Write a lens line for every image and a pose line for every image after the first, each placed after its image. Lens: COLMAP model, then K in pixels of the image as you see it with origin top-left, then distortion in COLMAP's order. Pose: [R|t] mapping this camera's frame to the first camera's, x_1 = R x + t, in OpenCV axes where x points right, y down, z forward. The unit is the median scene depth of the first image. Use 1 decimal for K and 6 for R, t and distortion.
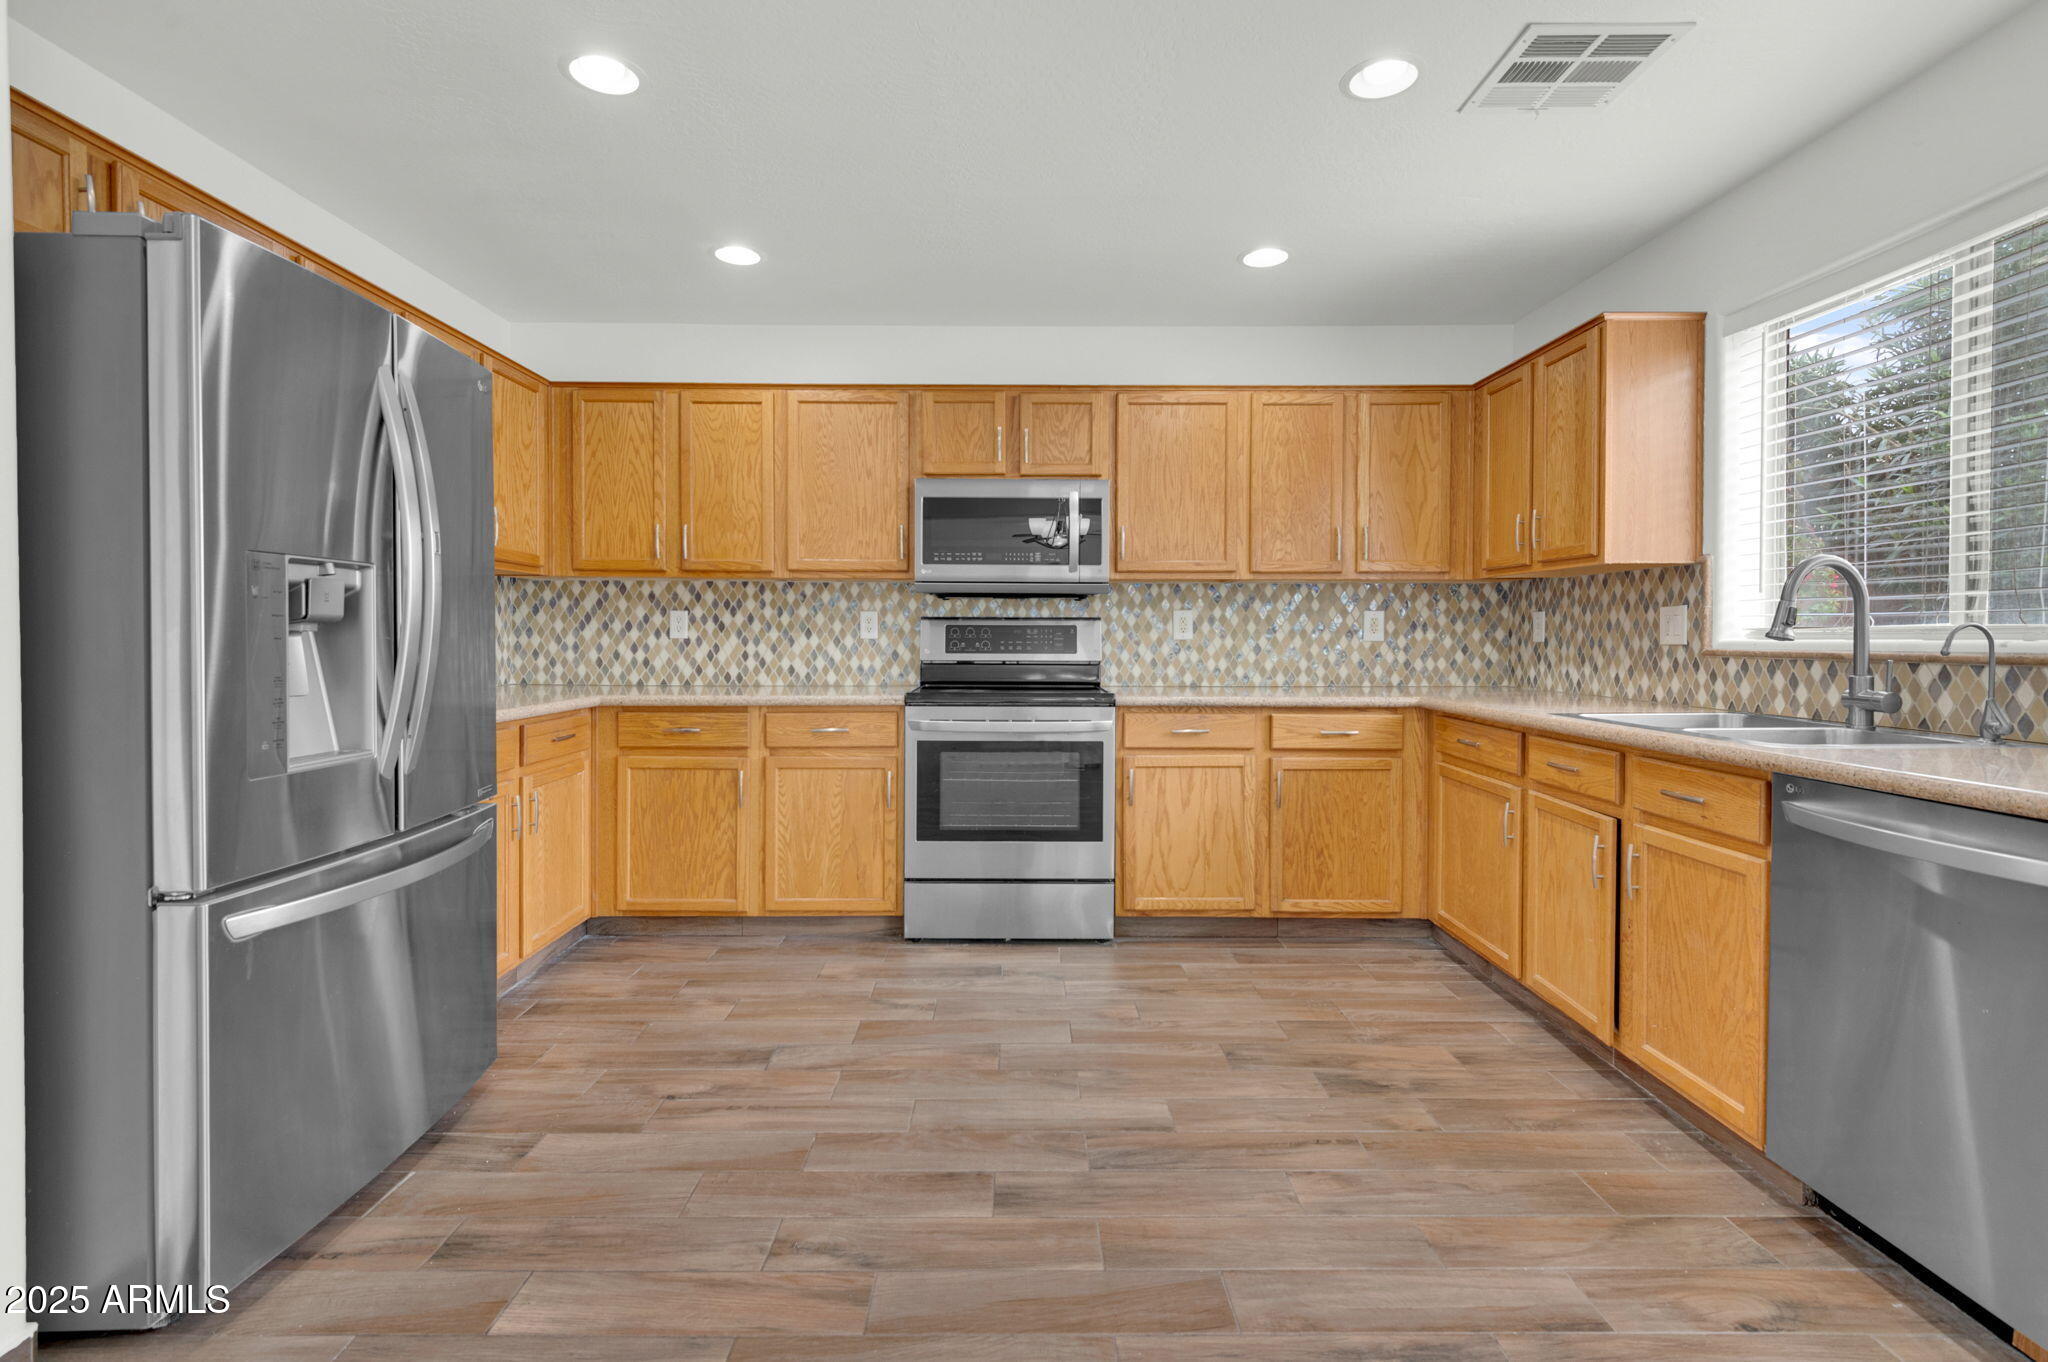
lens RADIAL K [[949.6, 0, 1023.1], [0, 949.6, 651.0], [0, 0, 1]] dist [0.018756, -0.011573]
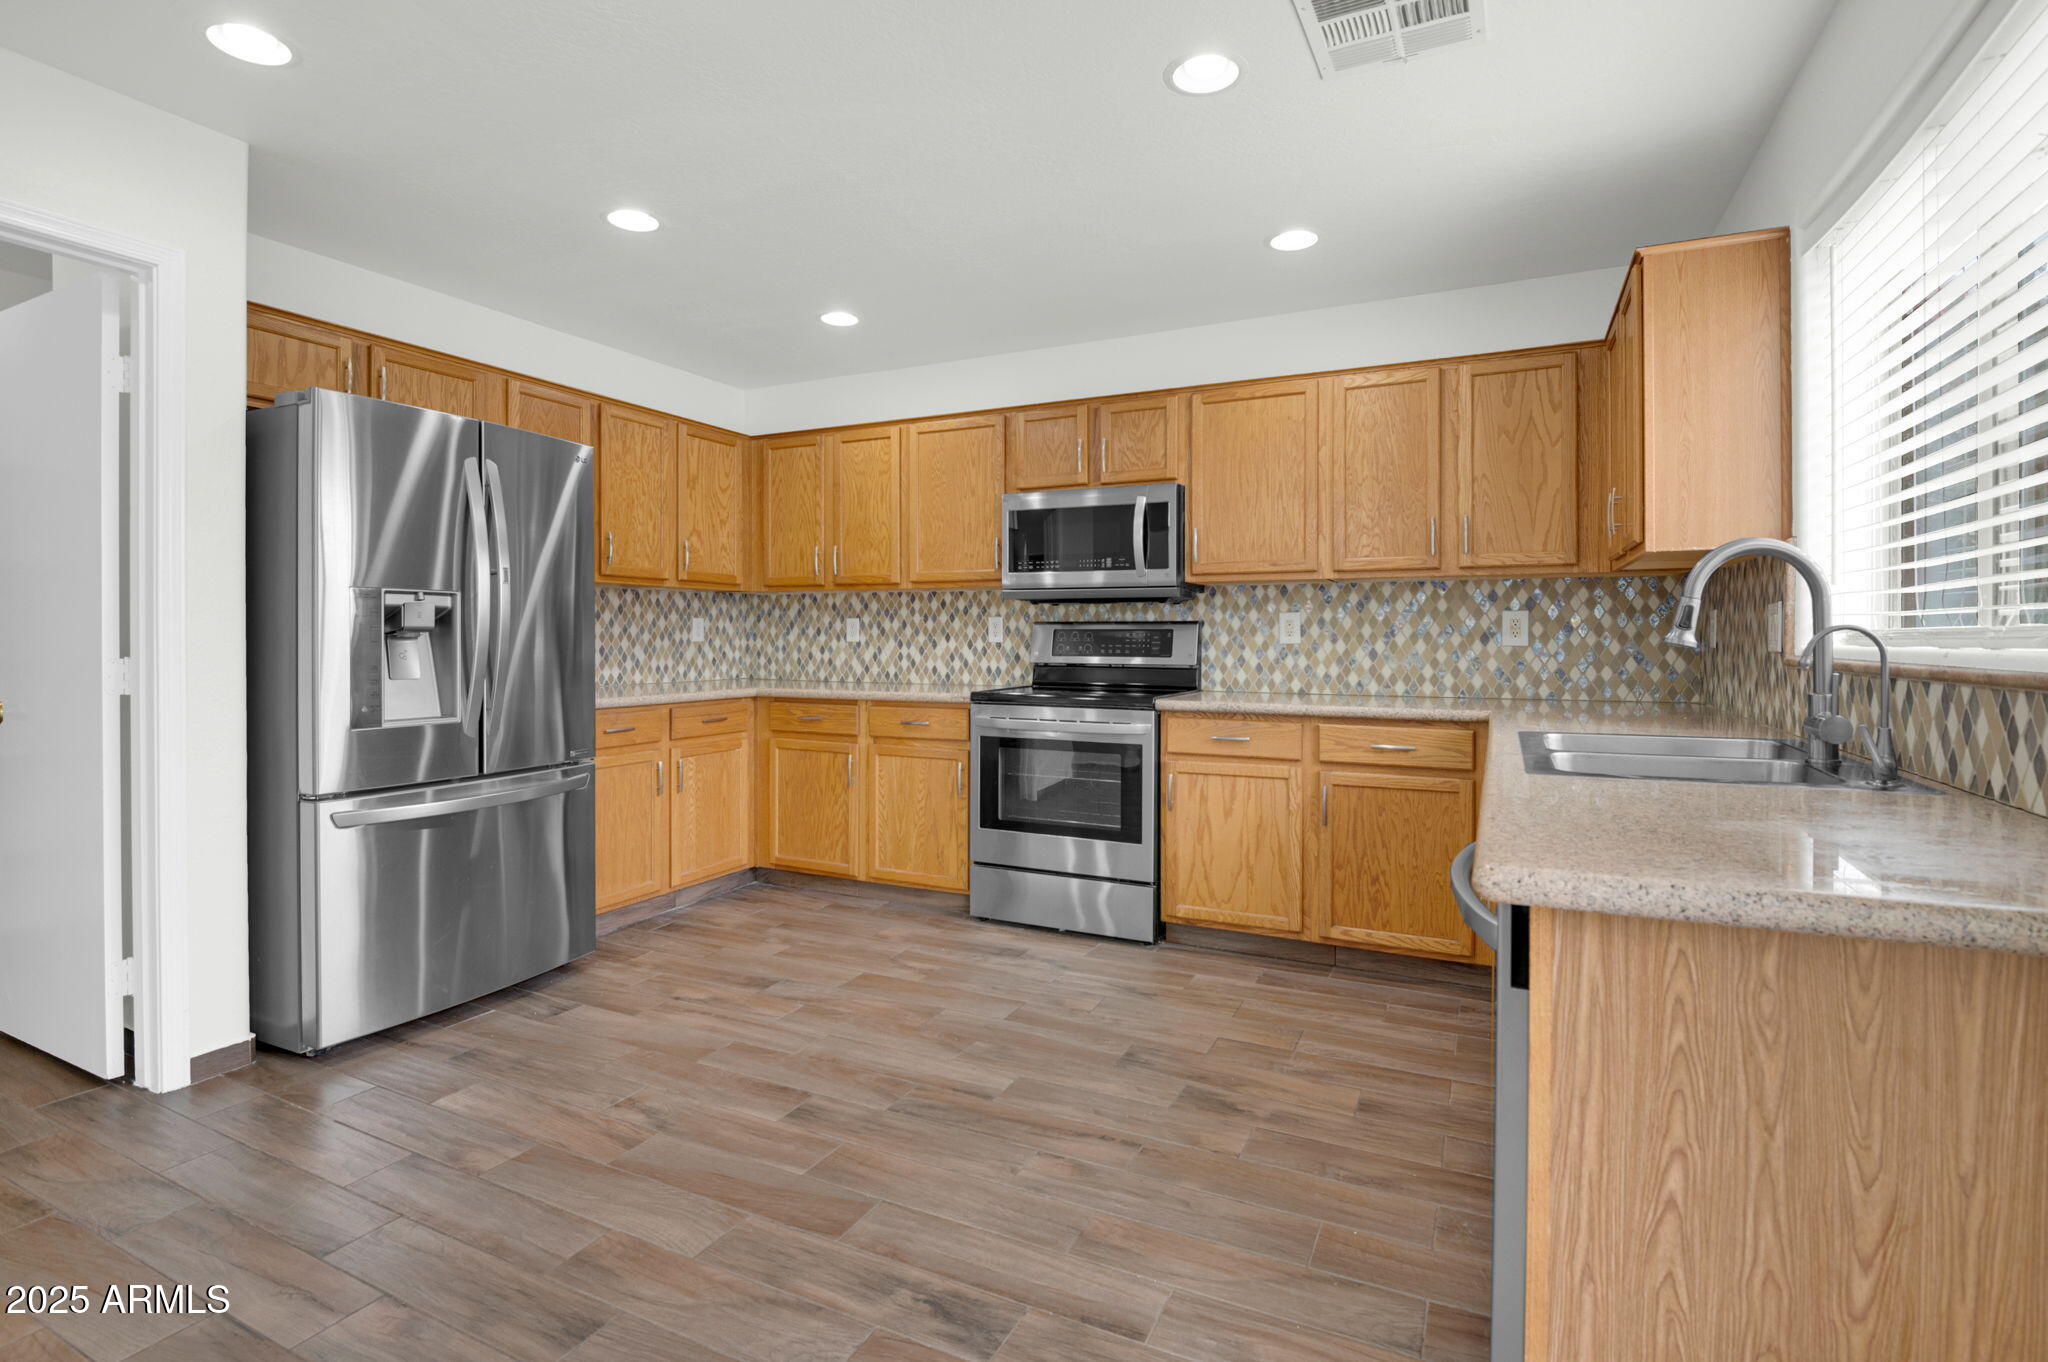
lens RADIAL K [[977.3, 0, 1022.1], [0, 977.3, 647.0], [0, 0, 1]] dist [-0.005694, -0.000781]
pose [[0.896201, 0.003636, -0.443633, 0.422298], [-0.007230, 0.999953, -0.006410, -0.000722], [0.443589, 0.008952, 0.896186, 0.015075]]
